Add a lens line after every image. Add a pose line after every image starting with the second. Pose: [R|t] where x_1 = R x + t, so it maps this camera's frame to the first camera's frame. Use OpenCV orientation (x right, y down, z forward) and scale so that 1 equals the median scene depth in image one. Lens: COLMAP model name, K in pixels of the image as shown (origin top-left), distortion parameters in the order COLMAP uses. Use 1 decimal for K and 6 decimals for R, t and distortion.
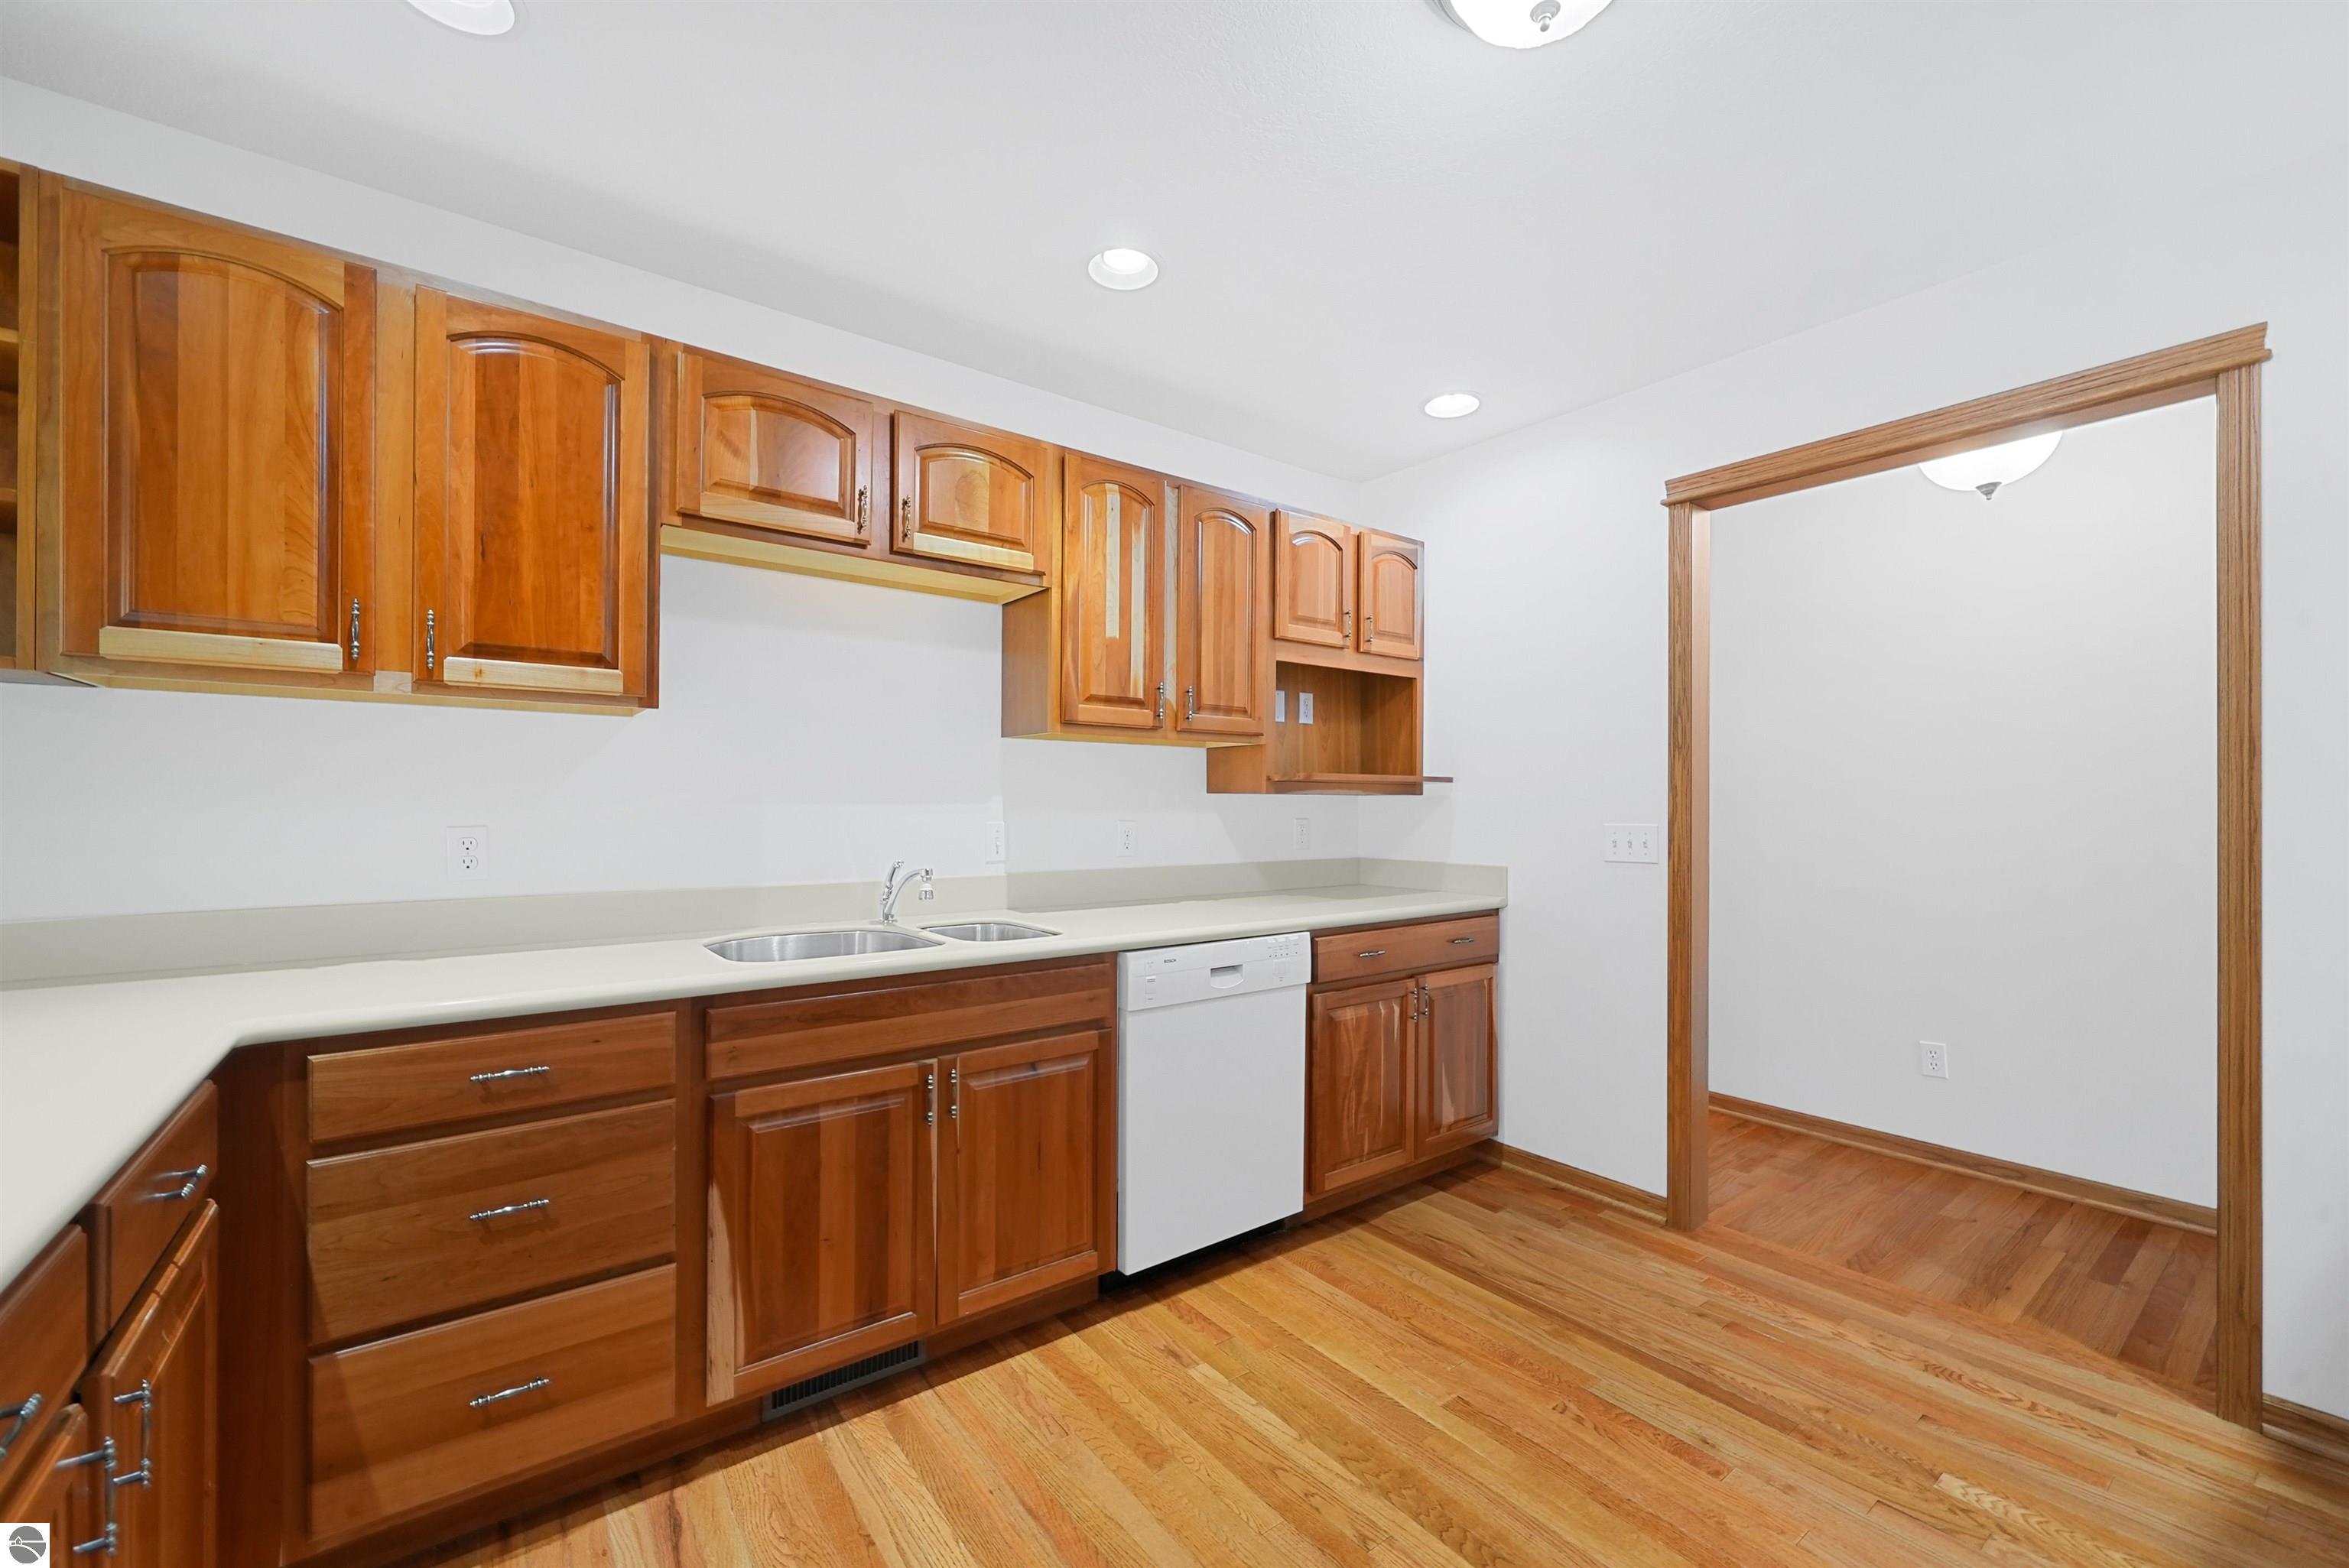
lens RADIAL K [[952.3, 0, 1178.1], [0, 952.3, 801.5], [0, 0, 1]] dist [0.000866, 0.000065]
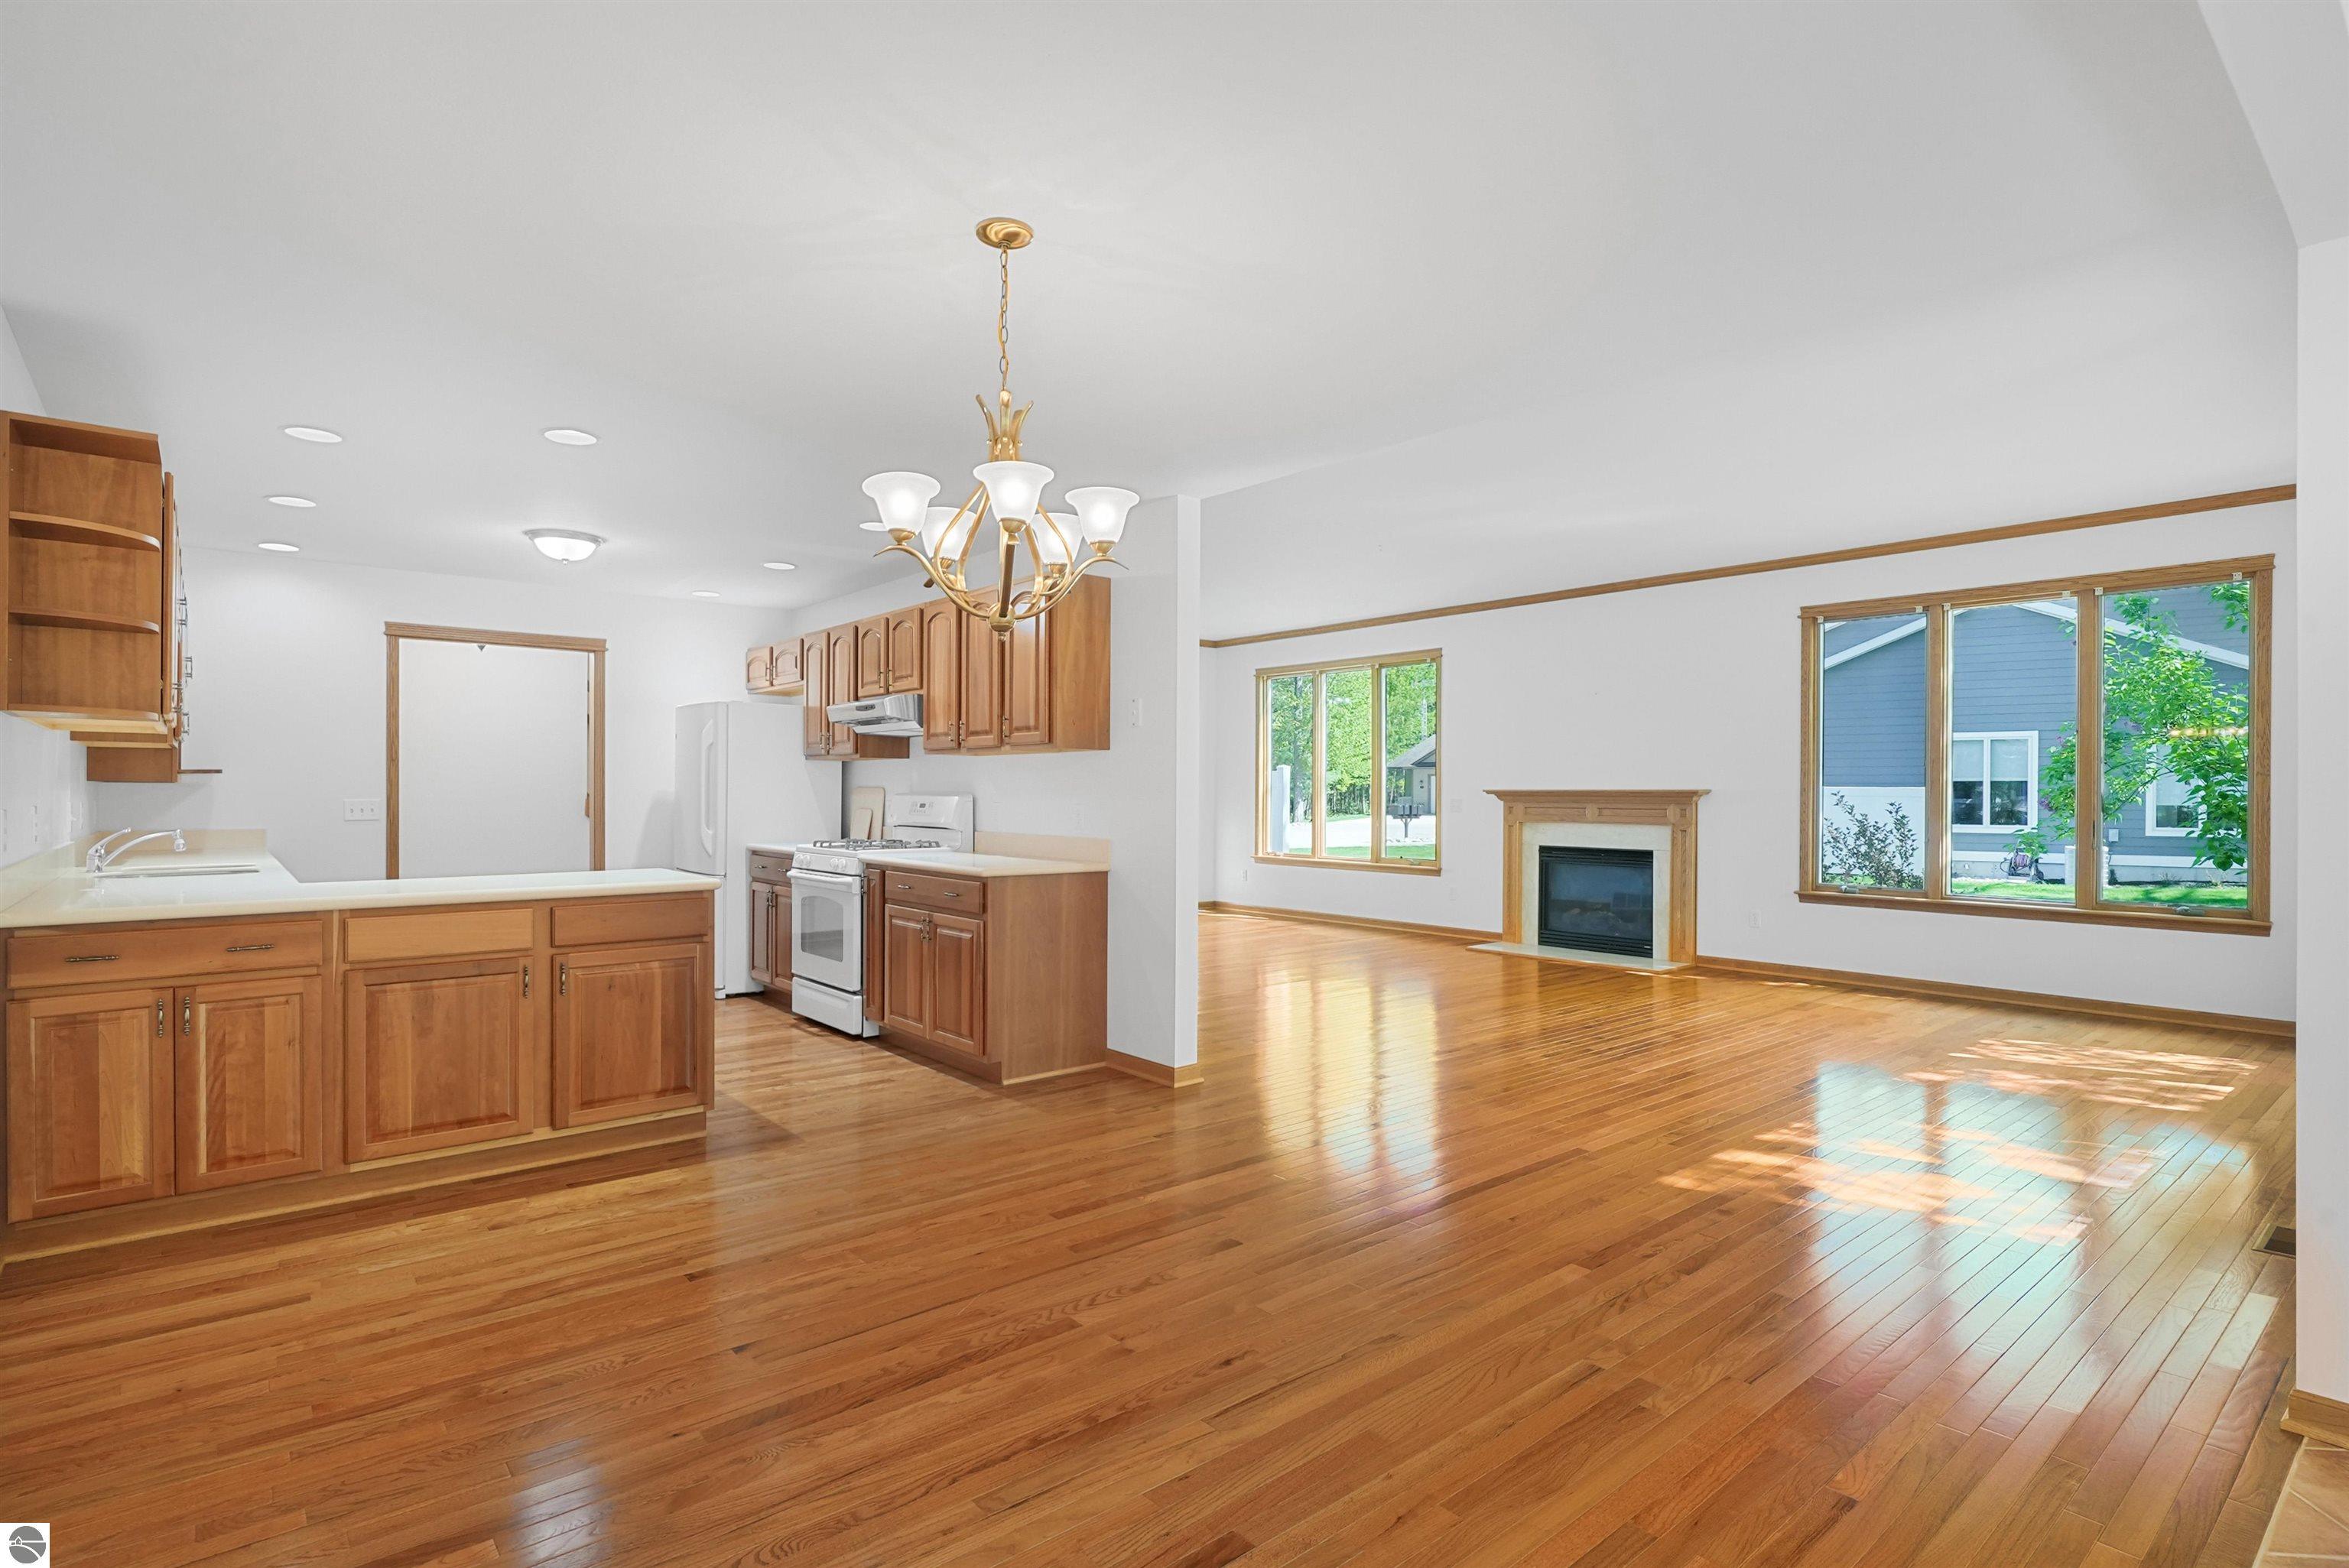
lens RADIAL K [[1157.0, 0, 1174.5], [0, 1157.0, 784.0], [0, 0, 1]] dist [0.001086, 0.001422]
pose [[-0.044714, 0.004281, 0.998991, -2.020215], [-0.005479, 0.999975, -0.004530, -0.006263], [-0.998985, -0.005676, -0.044689, -0.527380]]
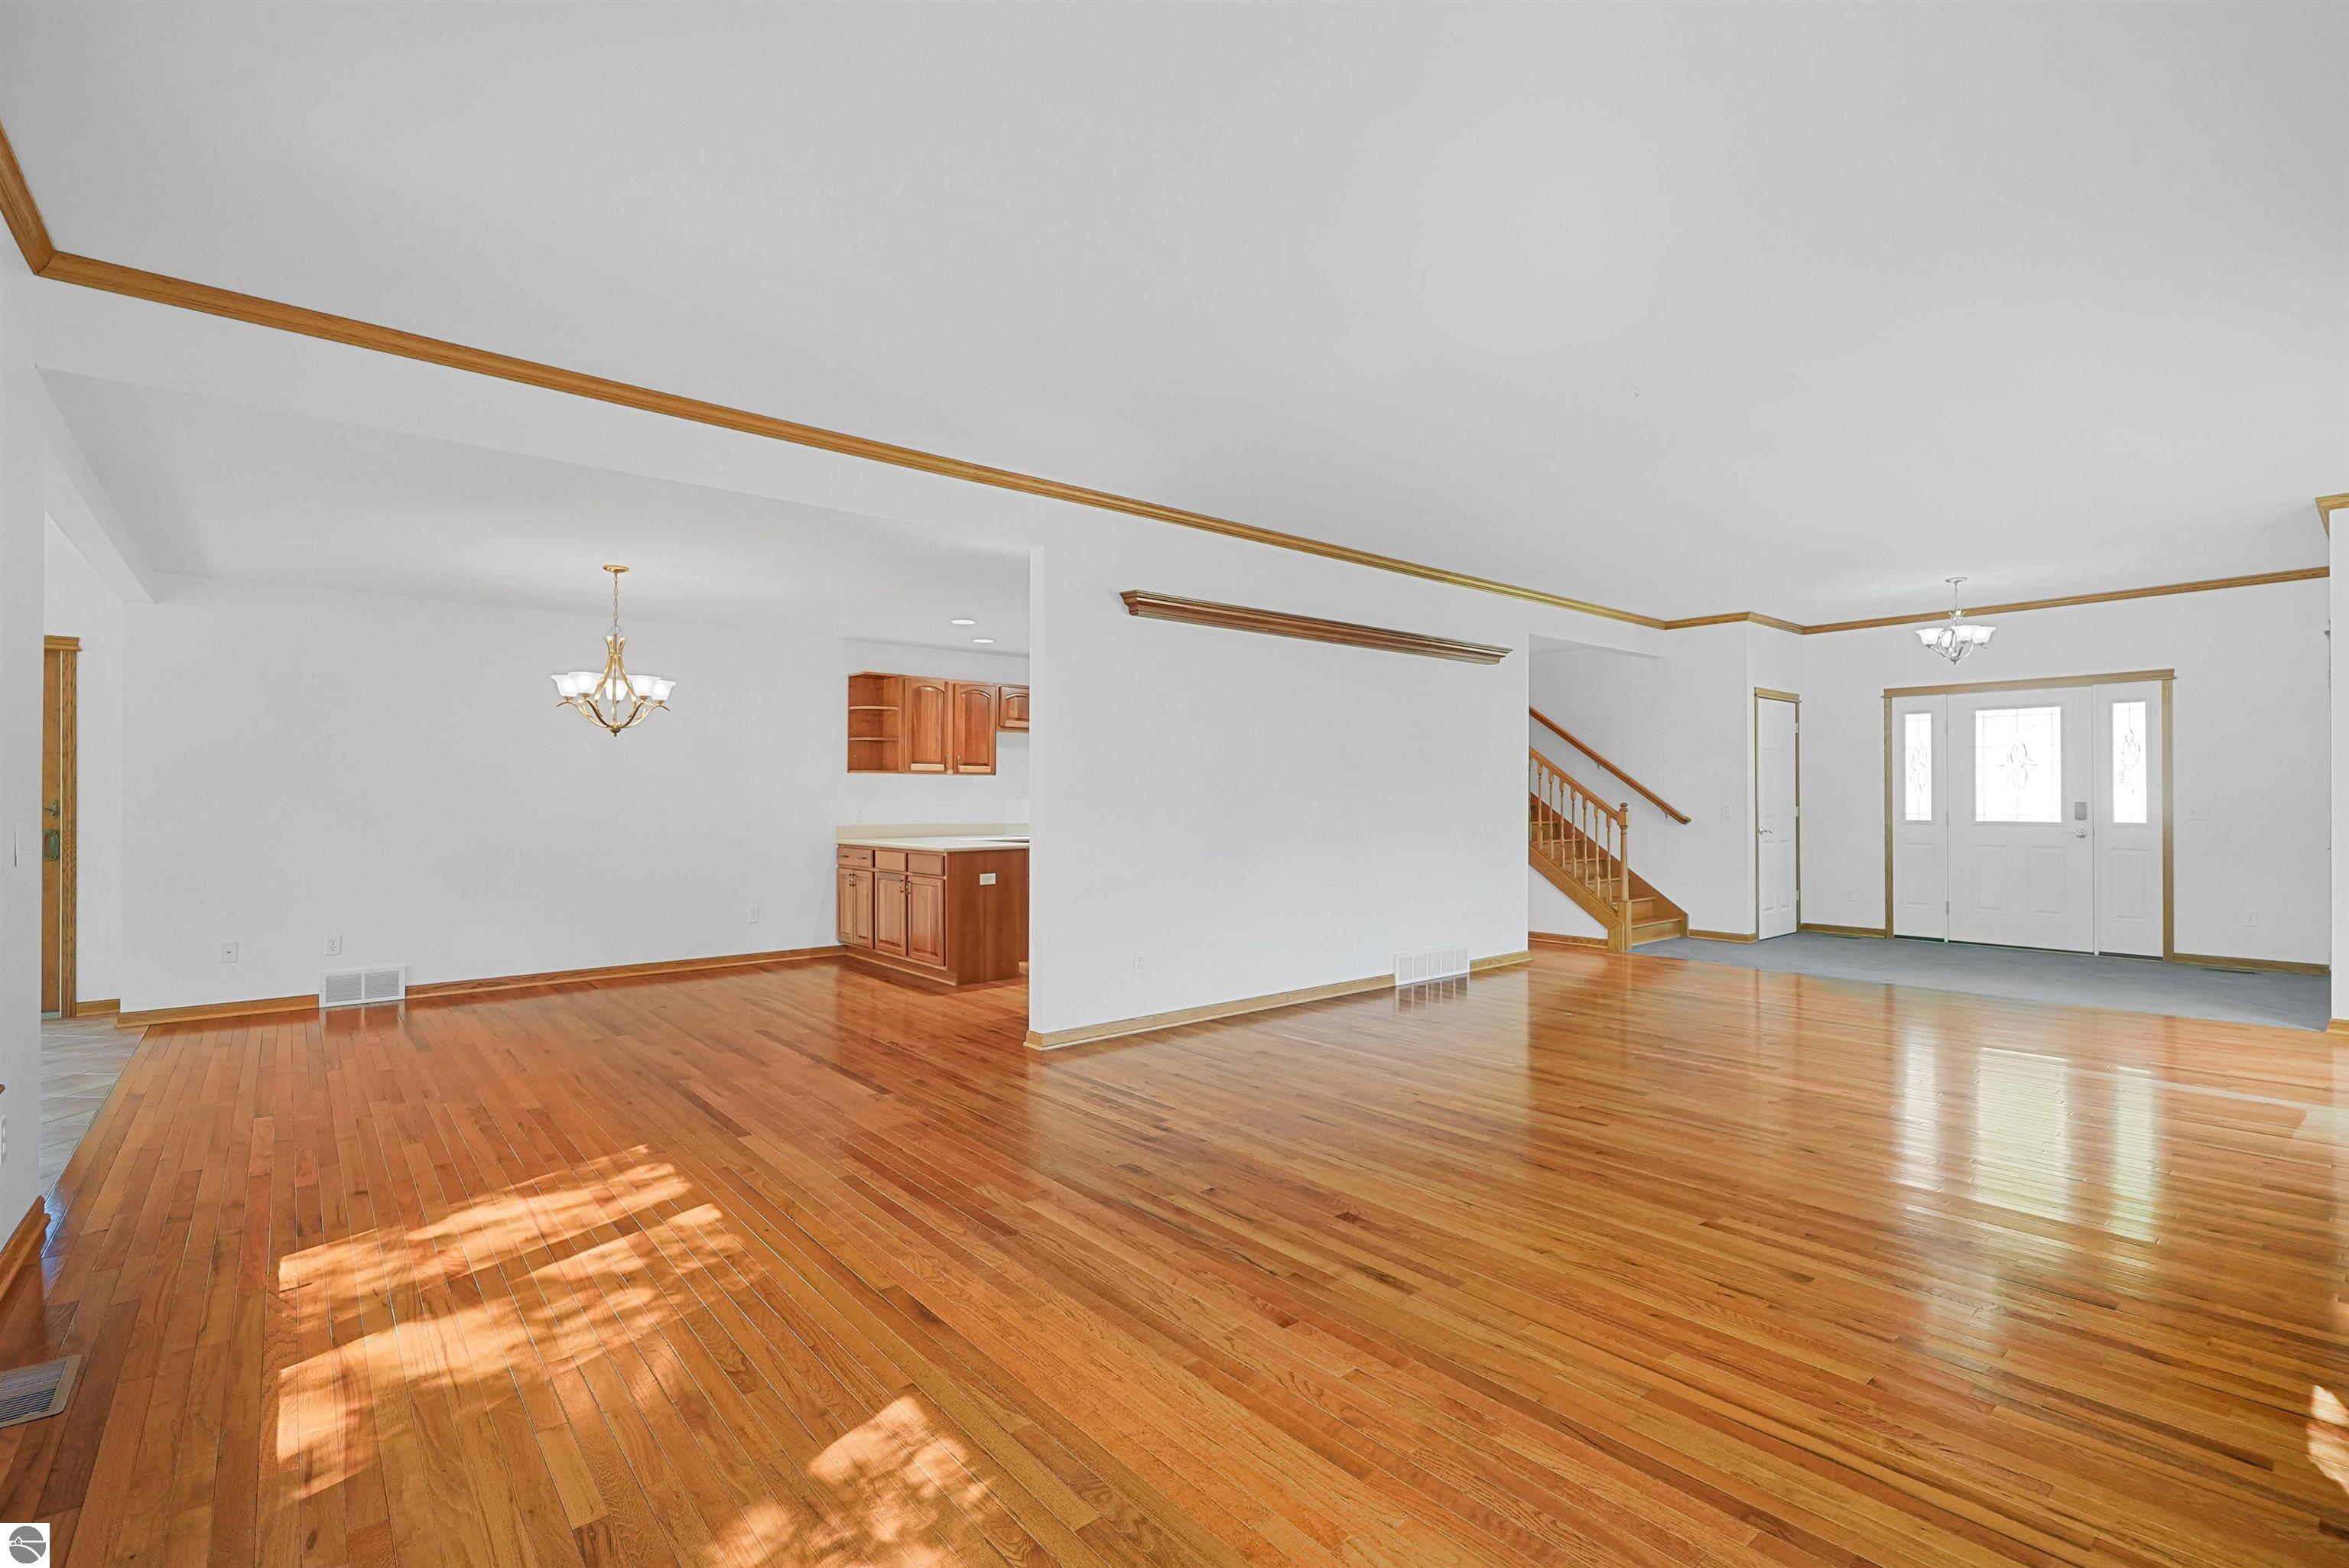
lens RADIAL K [[1046.9, 0, 1178.5], [0, 1046.9, 790.6], [0, 0, 1]] dist [0.000023, -0.000416]
pose [[0.998664, -0.002040, 0.051630, -0.002408], [0.002268, 0.999988, -0.004362, -0.008648], [-0.051620, 0.004474, 0.998657, -2.615197]]
